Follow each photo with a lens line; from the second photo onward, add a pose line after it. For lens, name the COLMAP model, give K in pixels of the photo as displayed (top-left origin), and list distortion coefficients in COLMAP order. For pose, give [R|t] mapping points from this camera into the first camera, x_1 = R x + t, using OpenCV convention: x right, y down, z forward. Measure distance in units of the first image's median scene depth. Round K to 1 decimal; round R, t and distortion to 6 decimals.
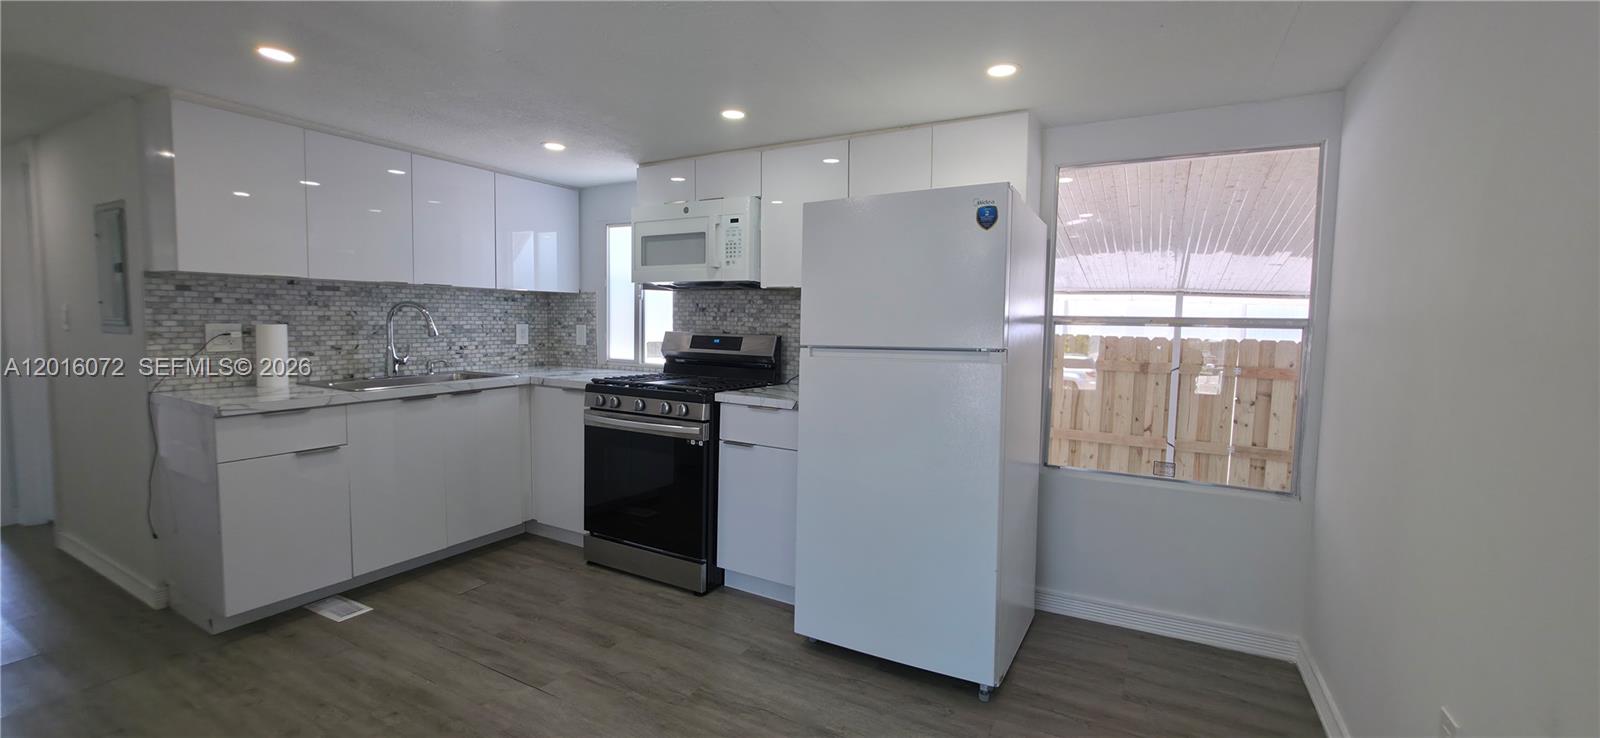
lens RADIAL K [[627.4, 0, 804.8], [0, 627.4, 360.0], [0, 0, 1]] dist [-0.000221, -0.000101]
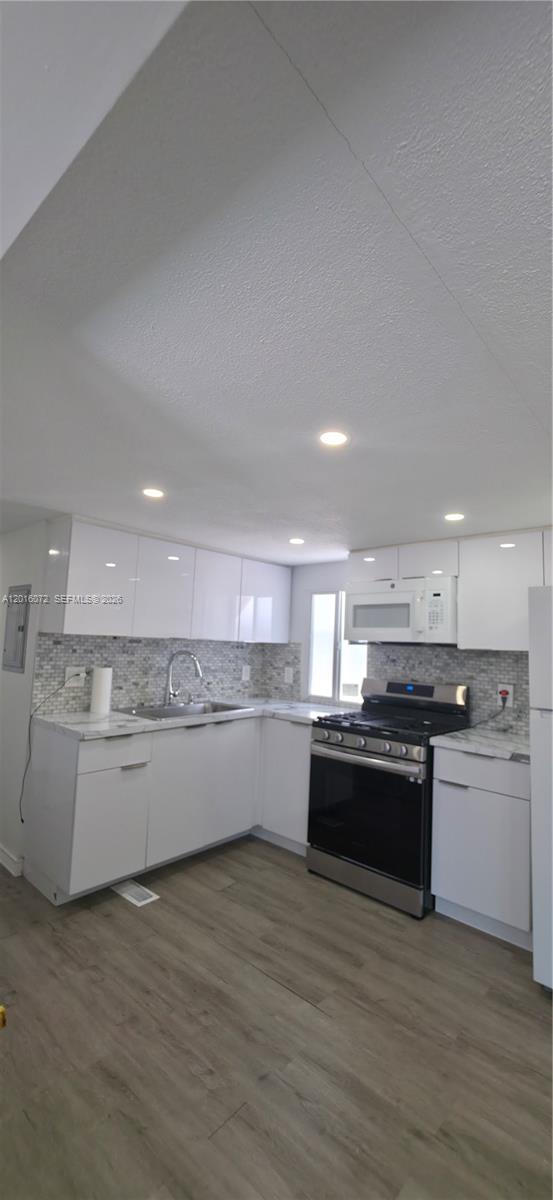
lens RADIAL K [[470.5, 0, 276.5], [0, 470.5, 600.0], [0, 0, 1]] dist [-0.000221, -0.000101]
pose [[0.977319, 0.002506, -0.211757, -0.237800], [-0.035910, 0.987411, -0.154048, -0.058086], [0.208705, 0.158159, 0.965105, 0.025608]]
